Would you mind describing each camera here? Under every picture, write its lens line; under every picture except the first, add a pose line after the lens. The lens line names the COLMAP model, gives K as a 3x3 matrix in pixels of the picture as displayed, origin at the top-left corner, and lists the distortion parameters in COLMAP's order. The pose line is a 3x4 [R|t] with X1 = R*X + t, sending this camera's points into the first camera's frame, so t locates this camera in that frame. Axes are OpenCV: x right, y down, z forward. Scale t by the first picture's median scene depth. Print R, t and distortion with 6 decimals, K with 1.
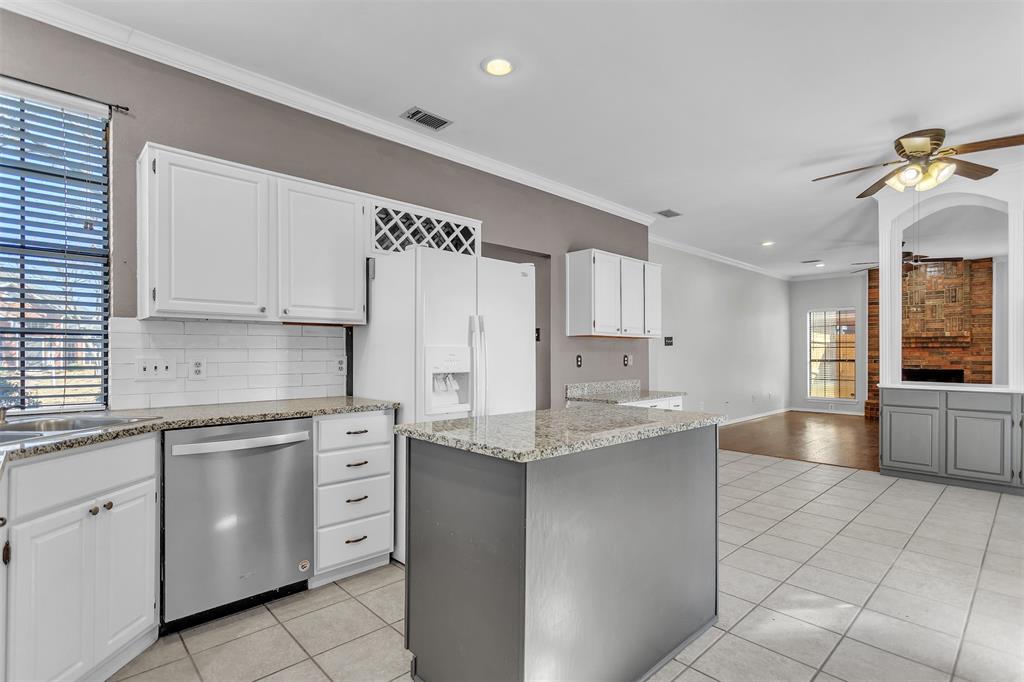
lens RADIAL K [[493.0, 0, 503.6], [0, 493.0, 349.1], [0, 0, 1]] dist [-0.001725, 0.000993]
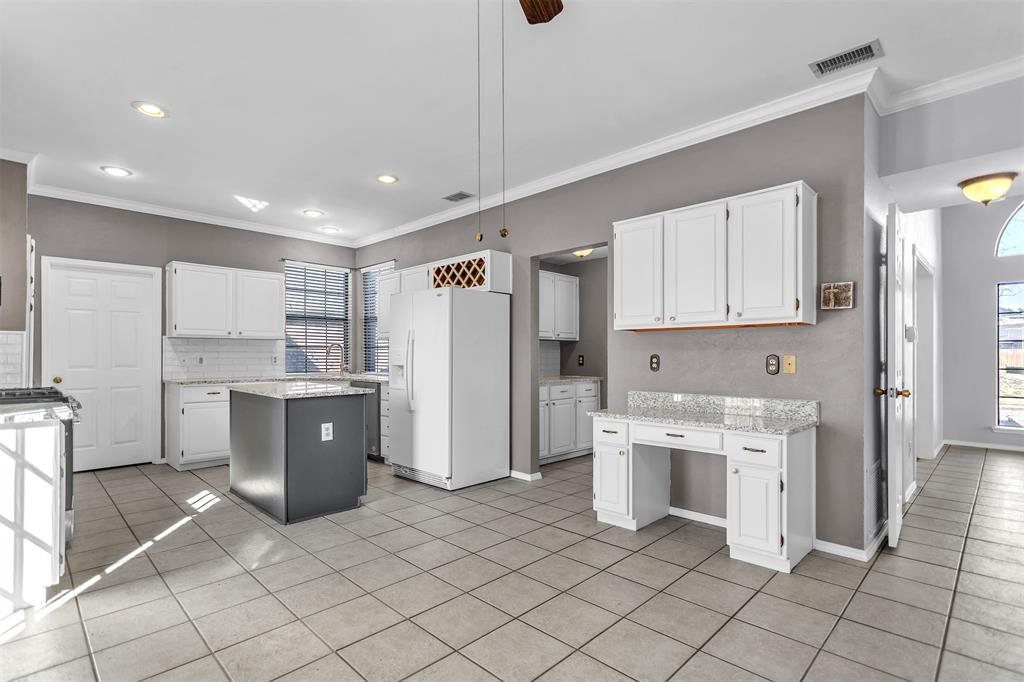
lens RADIAL K [[493.0, 0, 507.0], [0, 493.0, 347.1], [0, 0, 1]] dist [-0.001725, 0.000993]
pose [[0.038176, -0.018537, -0.999099, 1.283448], [0.010271, 0.999782, -0.018157, 0.016023], [0.999218, -0.009569, 0.038358, 1.049789]]
